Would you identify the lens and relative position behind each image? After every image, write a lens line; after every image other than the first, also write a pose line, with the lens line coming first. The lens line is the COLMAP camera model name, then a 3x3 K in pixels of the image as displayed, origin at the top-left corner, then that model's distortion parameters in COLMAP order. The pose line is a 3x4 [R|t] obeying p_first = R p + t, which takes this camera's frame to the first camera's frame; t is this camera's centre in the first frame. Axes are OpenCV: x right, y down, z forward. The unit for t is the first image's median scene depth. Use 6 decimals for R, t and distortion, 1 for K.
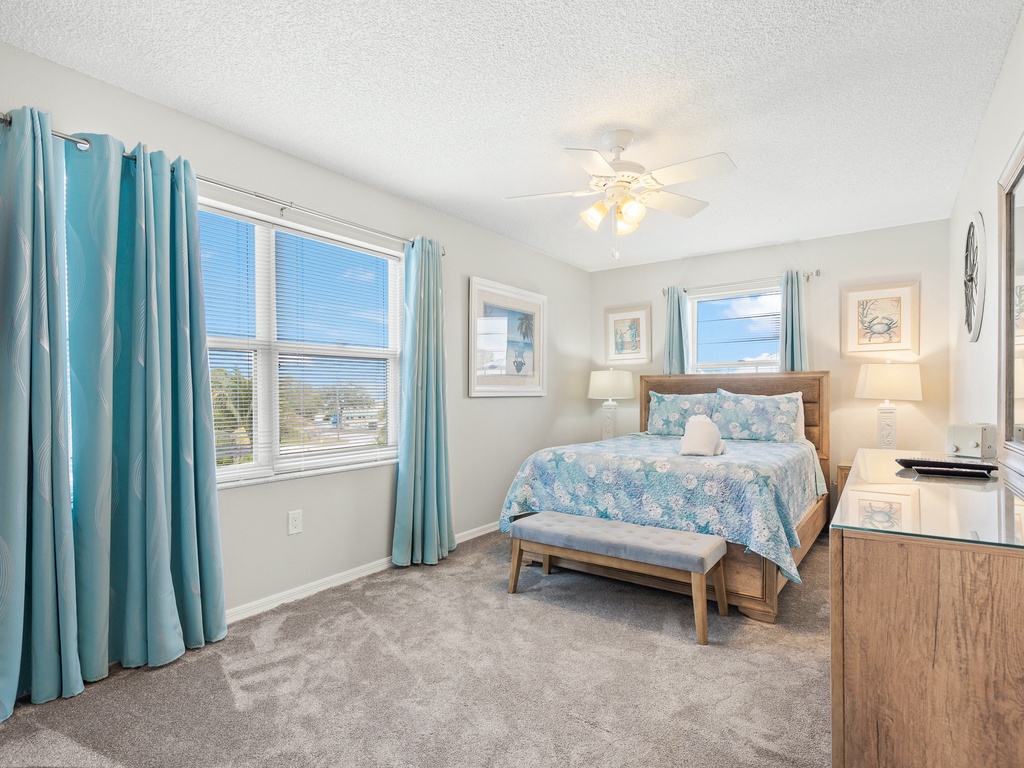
lens RADIAL K [[519.2, 0, 512.0], [0, 519.2, 384.0], [0, 0, 1]] dist [-0.000627, 0.000169]
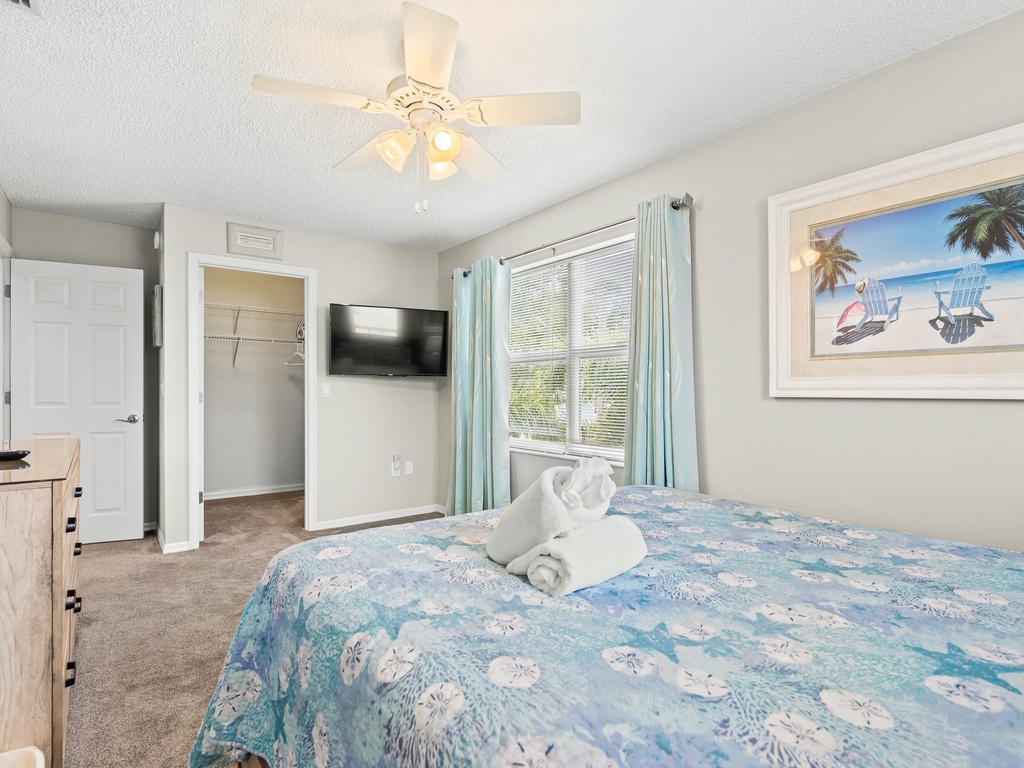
lens RADIAL K [[519.2, 0, 512.0], [0, 519.2, 384.0], [0, 0, 1]] dist [-0.000627, 0.000169]
pose [[-0.265529, -0.009473, -0.964056, 0.509456], [0.018409, 0.999720, -0.014894, 0.011108], [0.963927, -0.021702, -0.265280, 0.756430]]
